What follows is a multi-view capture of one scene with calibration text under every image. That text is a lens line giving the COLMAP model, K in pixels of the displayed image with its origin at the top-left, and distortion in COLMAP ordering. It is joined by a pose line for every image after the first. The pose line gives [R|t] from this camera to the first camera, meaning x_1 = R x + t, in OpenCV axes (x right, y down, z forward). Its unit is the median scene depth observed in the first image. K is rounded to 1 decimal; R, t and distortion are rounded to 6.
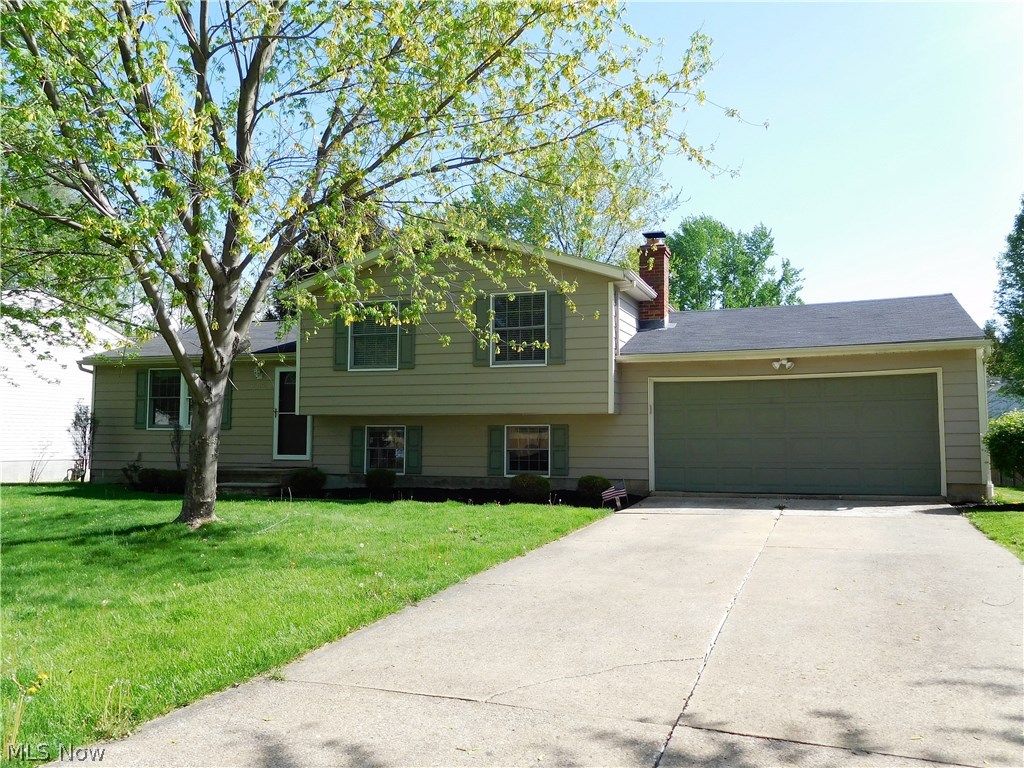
lens RADIAL K [[828.3, 0, 522.5], [0, 828.3, 378.6], [0, 0, 1]] dist [0.027527, -0.003717]
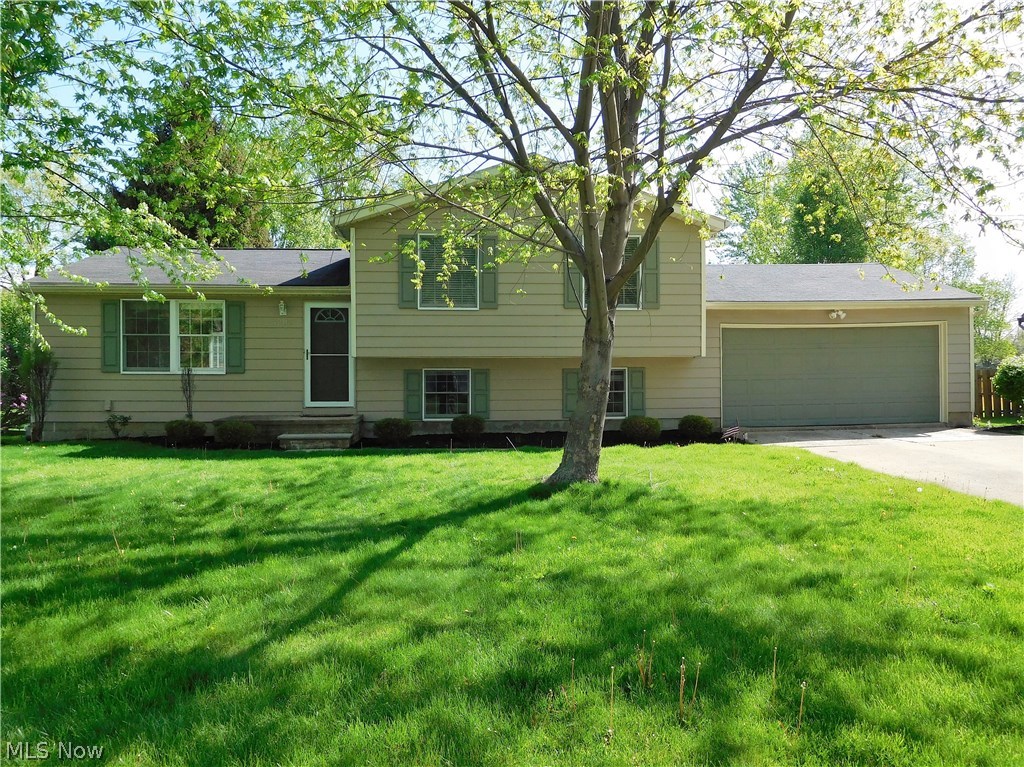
lens RADIAL K [[761.6, 0, 508.8], [0, 761.6, 381.1], [0, 0, 1]] dist [-0.026766, 0.005711]
pose [[0.914745, -0.007706, 0.403959, -0.460239], [-0.021204, 0.997525, 0.067044, 0.011647], [-0.403476, -0.069894, 0.912317, 0.187489]]
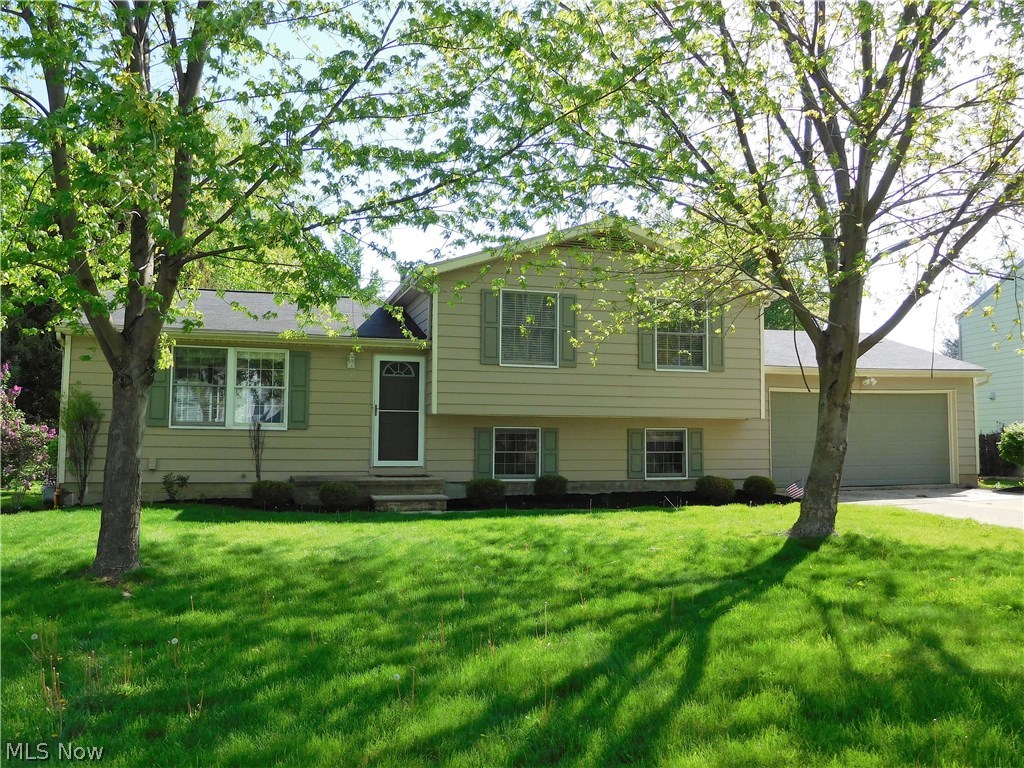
lens RADIAL K [[828.3, 0, 514.9], [0, 828.3, 376.3], [0, 0, 1]] dist [0.027527, -0.003717]
pose [[0.808261, 0.046794, 0.586961, -0.722300], [-0.044393, 0.998843, -0.018501, 0.018097], [-0.587148, -0.011103, 0.809404, 0.269500]]
